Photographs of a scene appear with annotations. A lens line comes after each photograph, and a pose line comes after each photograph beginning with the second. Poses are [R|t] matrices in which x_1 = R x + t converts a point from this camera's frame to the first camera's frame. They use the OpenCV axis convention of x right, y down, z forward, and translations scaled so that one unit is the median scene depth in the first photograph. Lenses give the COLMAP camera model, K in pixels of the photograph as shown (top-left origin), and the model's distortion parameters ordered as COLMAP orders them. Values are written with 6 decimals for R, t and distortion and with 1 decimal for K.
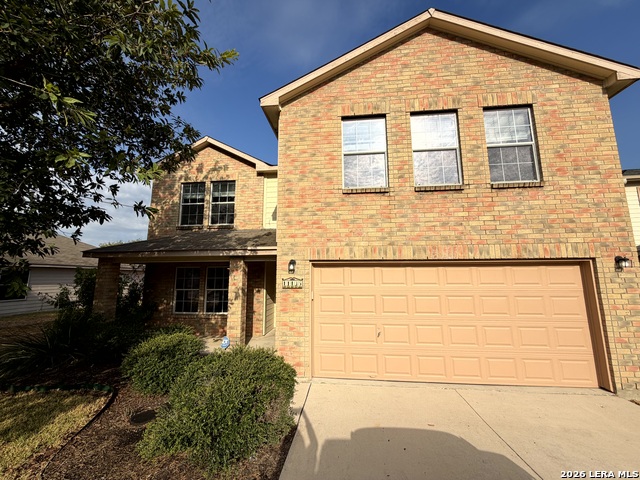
lens RADIAL K [[254.5, 0, 322.9], [0, 254.5, 240.4], [0, 0, 1]] dist [-0.002570, 0.001052]
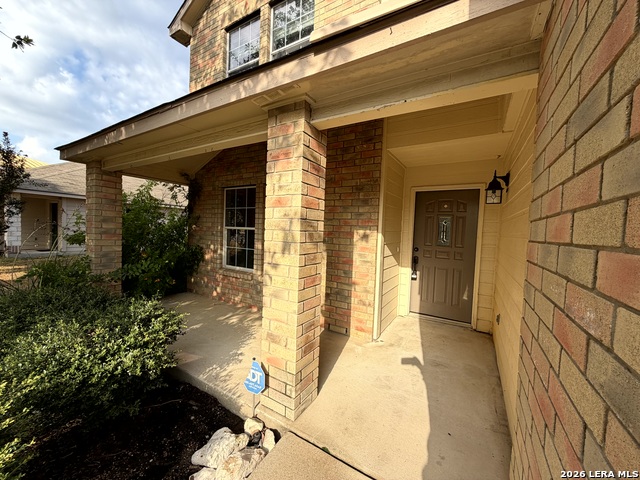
lens RADIAL K [[254.5, 0, 320.4], [0, 254.5, 243.6], [0, 0, 1]] dist [-0.002570, 0.001052]
pose [[0.899955, 0.057836, -0.432130, -0.223850], [0.024048, 0.983068, 0.181657, 0.217916], [0.435319, -0.173875, 0.883326, 0.975267]]
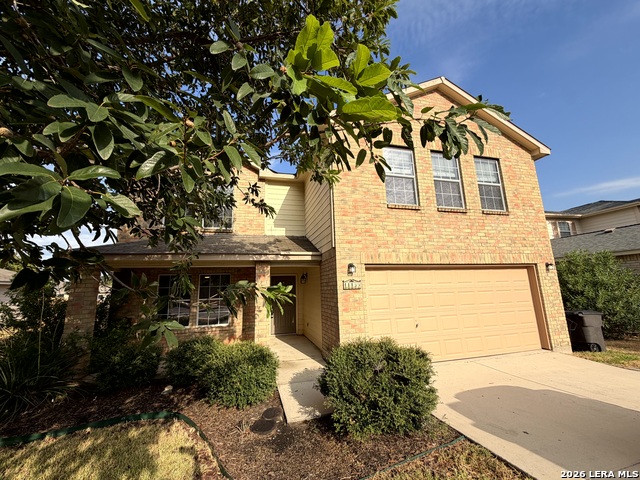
lens RADIAL K [[254.5, 0, 323.8], [0, 254.5, 238.7], [0, 0, 1]] dist [-0.002570, 0.001052]
pose [[0.935448, 0.043304, 0.350803, -0.619742], [-0.024589, 0.998035, -0.057634, 0.035337], [-0.352609, 0.045287, 0.934674, 0.004316]]
